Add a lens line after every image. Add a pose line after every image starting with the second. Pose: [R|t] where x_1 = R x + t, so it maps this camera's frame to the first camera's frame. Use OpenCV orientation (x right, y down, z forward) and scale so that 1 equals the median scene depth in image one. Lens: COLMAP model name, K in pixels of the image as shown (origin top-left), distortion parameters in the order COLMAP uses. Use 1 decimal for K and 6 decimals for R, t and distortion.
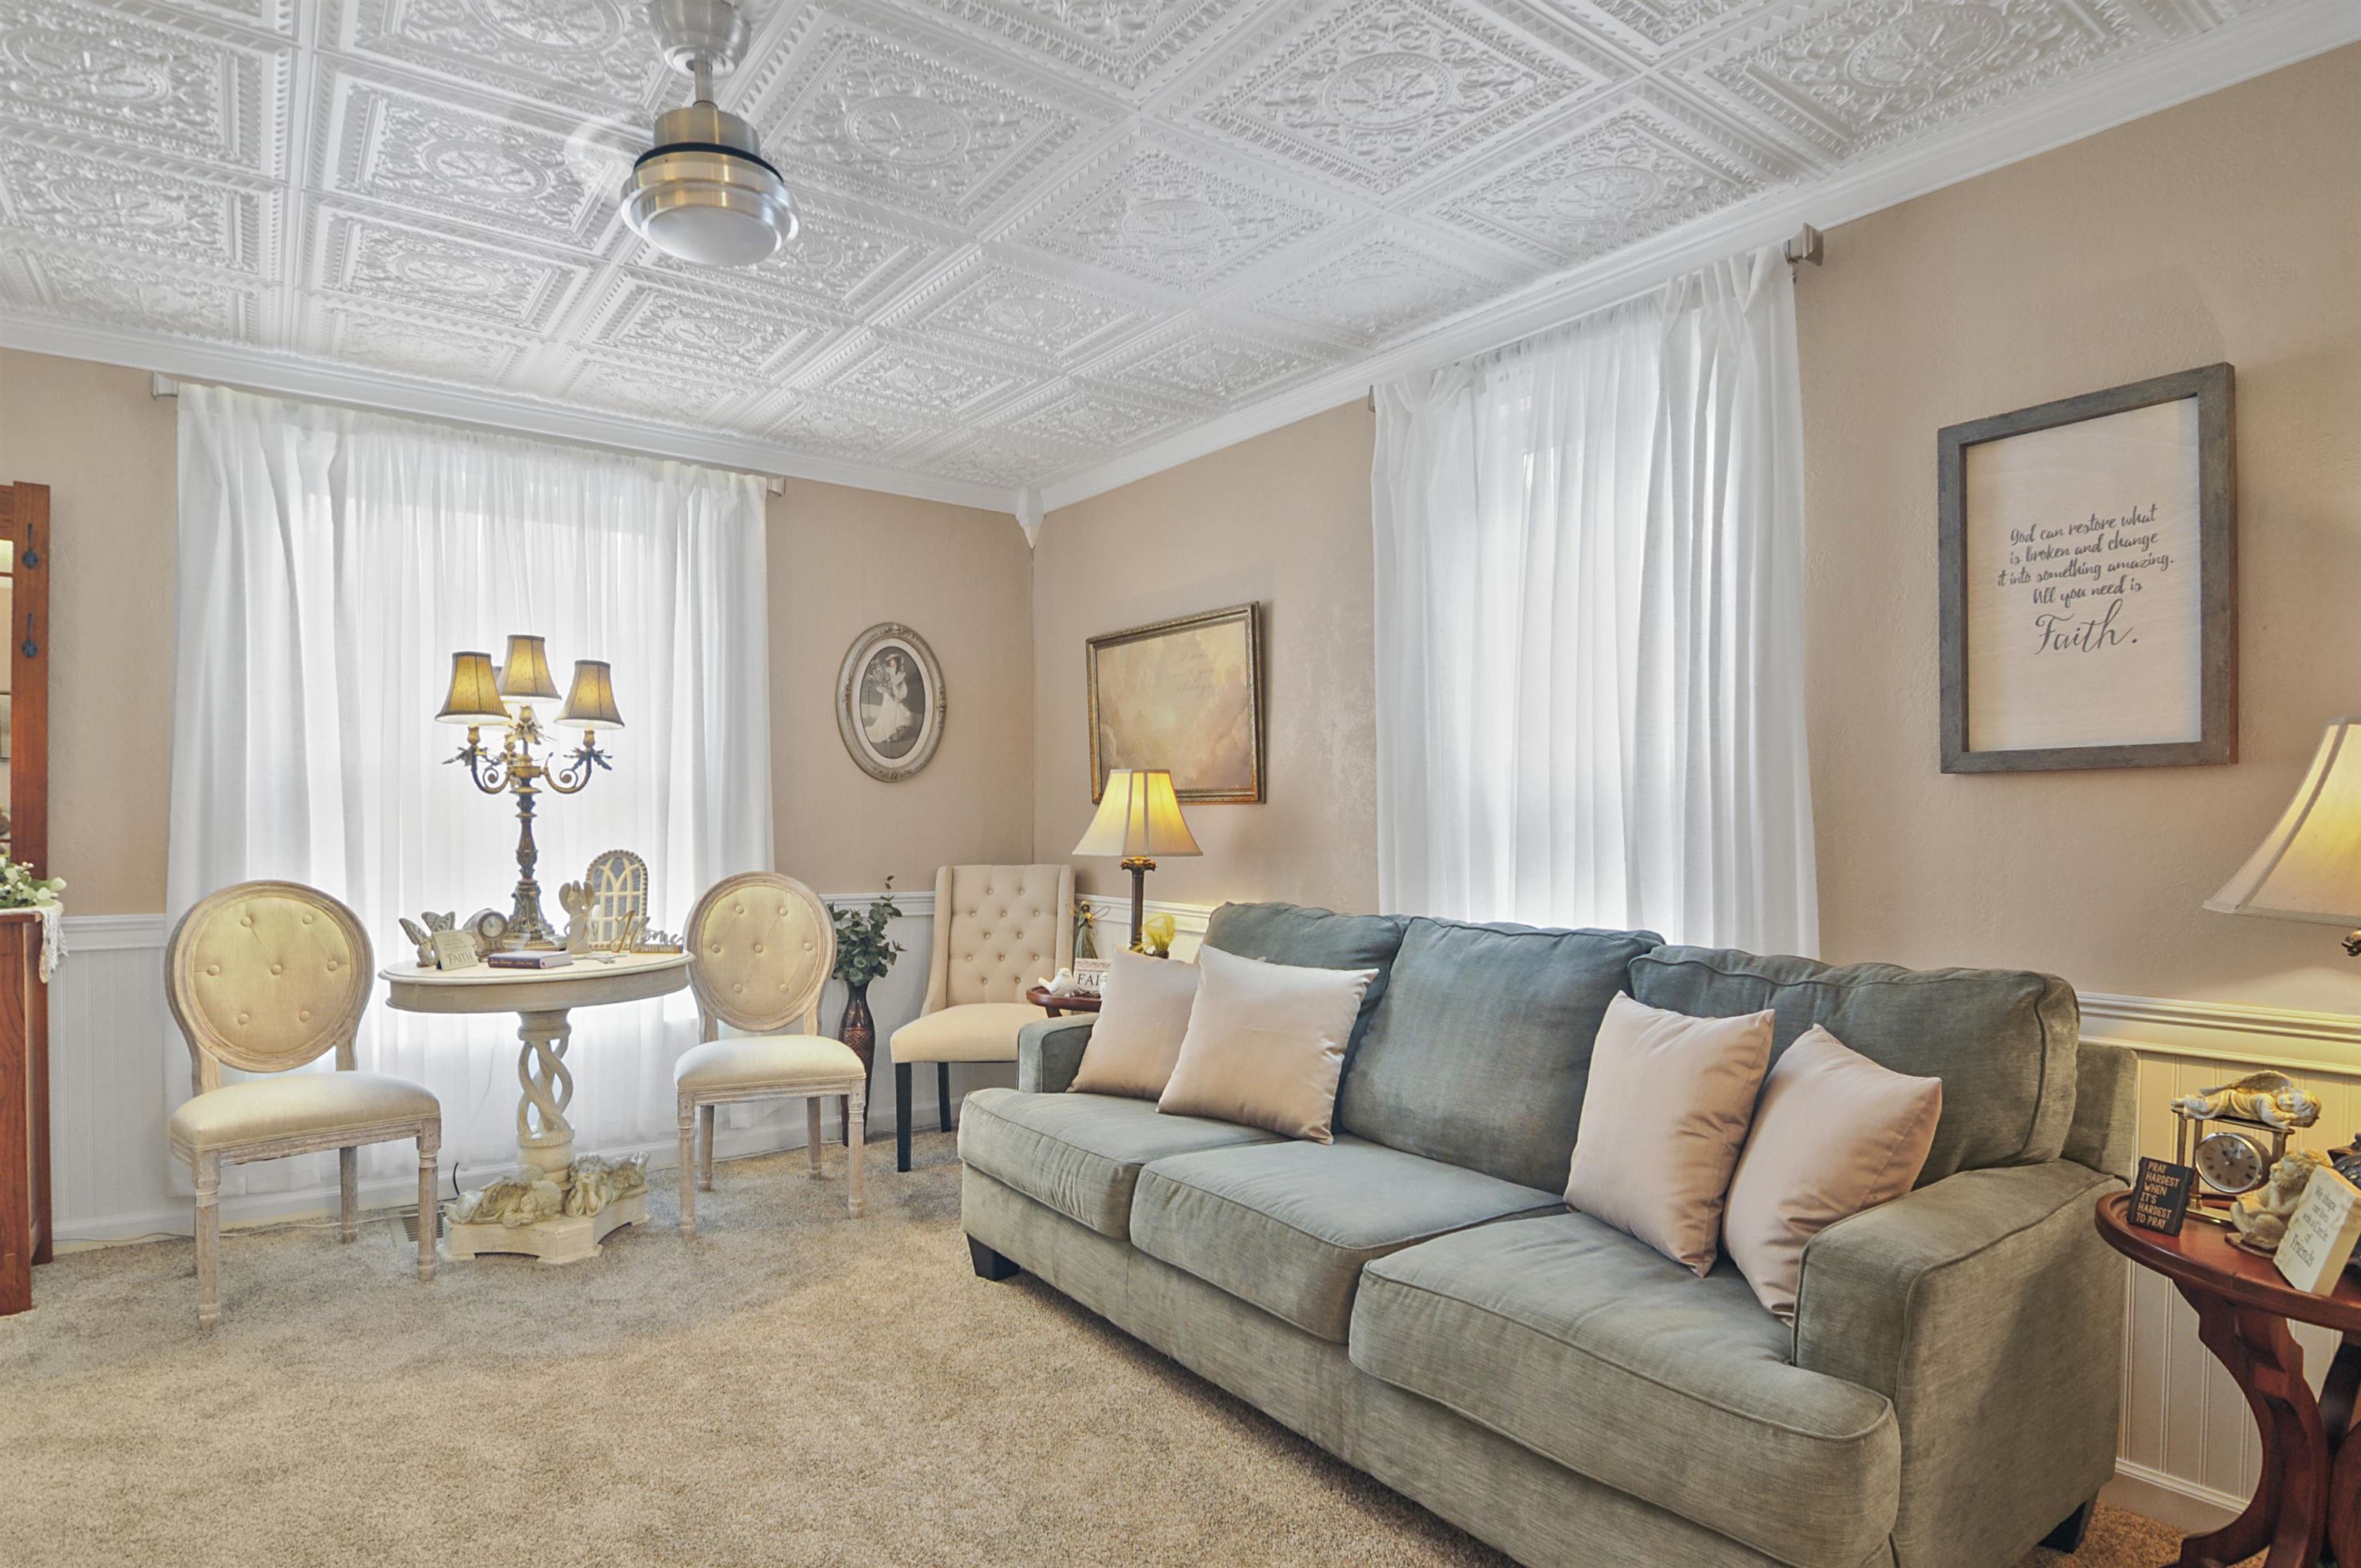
lens RADIAL K [[1241.8, 0, 1180.0], [0, 1241.8, 807.8], [0, 0, 1]] dist [0.001898, 0.000055]
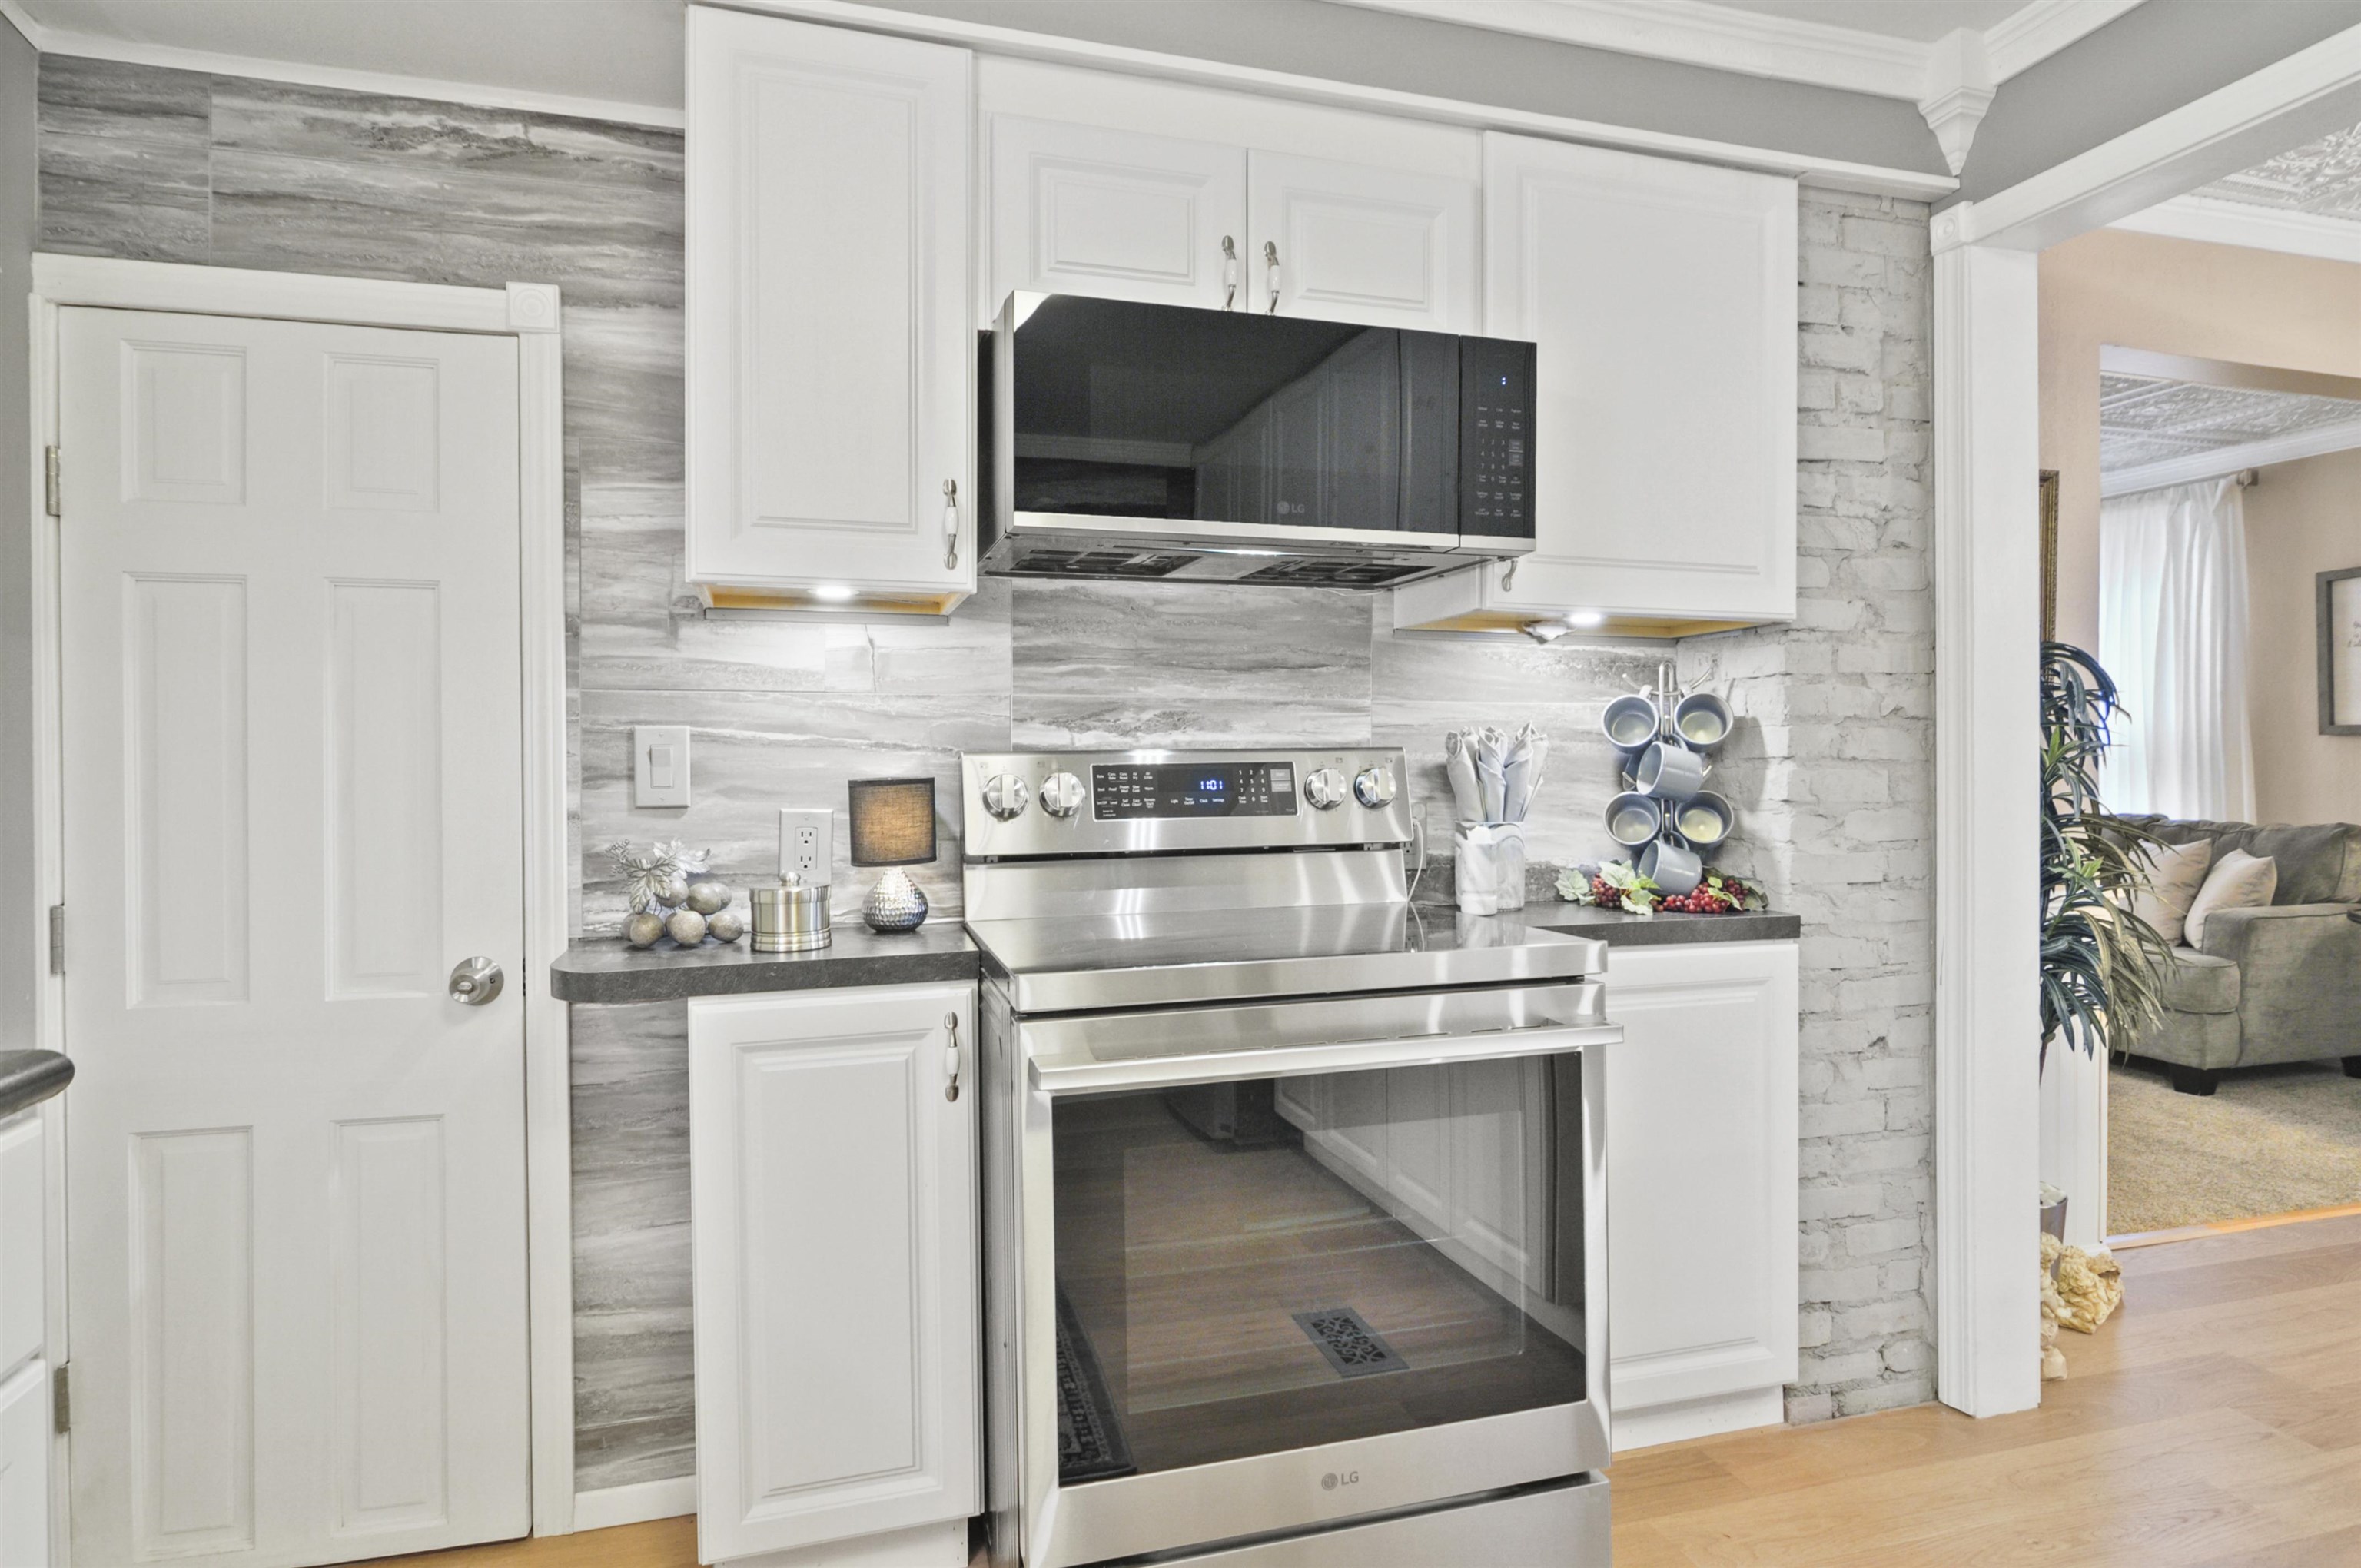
lens RADIAL K [[1293.2, 0, 1174.8], [0, 1293.2, 763.4], [0, 0, 1]] dist [0.000308, 0.000192]
pose [[0.937889, -0.008480, -0.346833, -0.449438], [0.013203, 0.999849, 0.011255, -0.029950], [0.346685, -0.015136, 0.937860, -1.734048]]
